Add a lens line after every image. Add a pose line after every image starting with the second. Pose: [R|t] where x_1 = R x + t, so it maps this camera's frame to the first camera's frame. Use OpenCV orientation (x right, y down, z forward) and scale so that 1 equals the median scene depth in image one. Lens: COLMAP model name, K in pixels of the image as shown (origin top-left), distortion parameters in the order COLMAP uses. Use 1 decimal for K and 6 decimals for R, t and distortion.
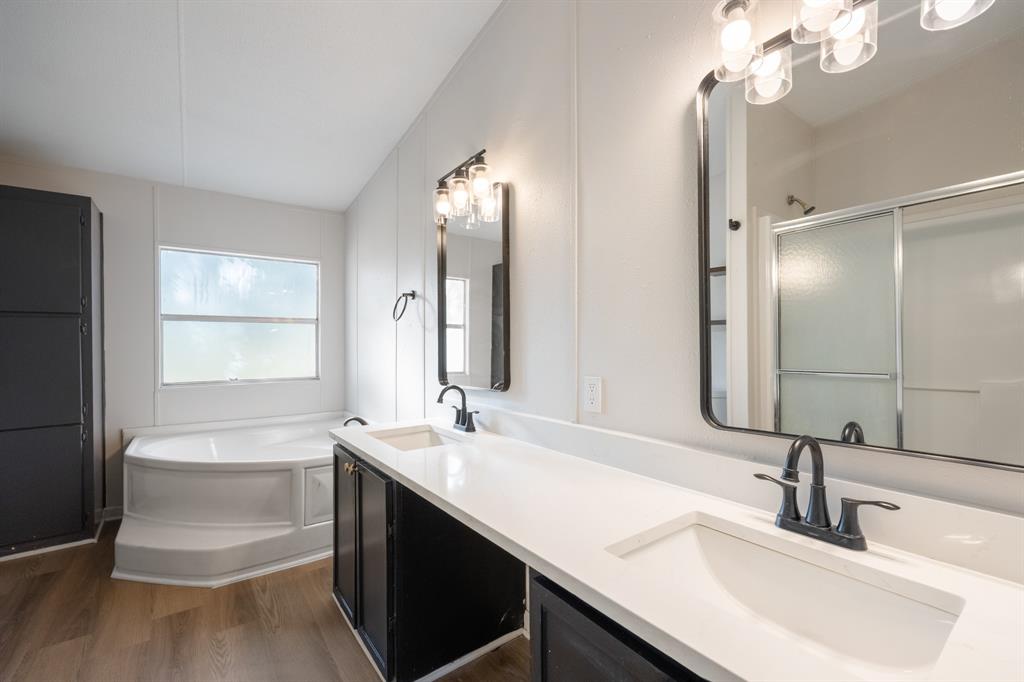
lens RADIAL K [[414.6, 0, 511.1], [0, 414.6, 340.6], [0, 0, 1]] dist [-0.003198, -0.000134]
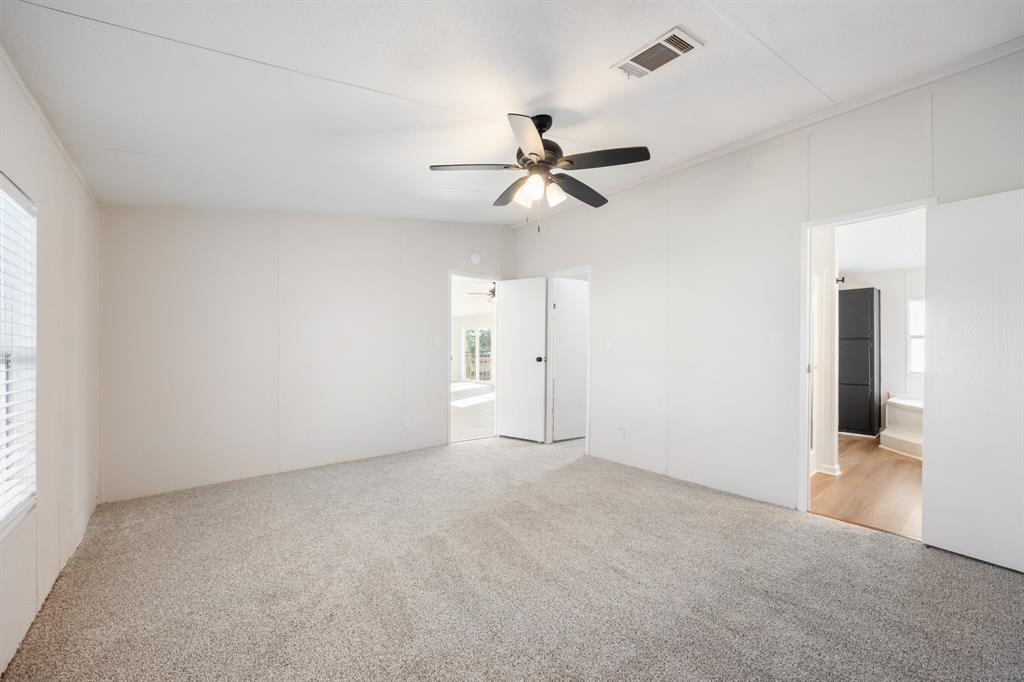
lens RADIAL K [[414.6, 0, 505.5], [0, 414.6, 346.6], [0, 0, 1]] dist [-0.003198, -0.000134]
pose [[0.034312, 0.005712, -0.999395, 1.034530], [-0.004566, 0.999974, 0.005558, -0.015346], [0.999401, 0.004372, 0.034337, -0.962194]]
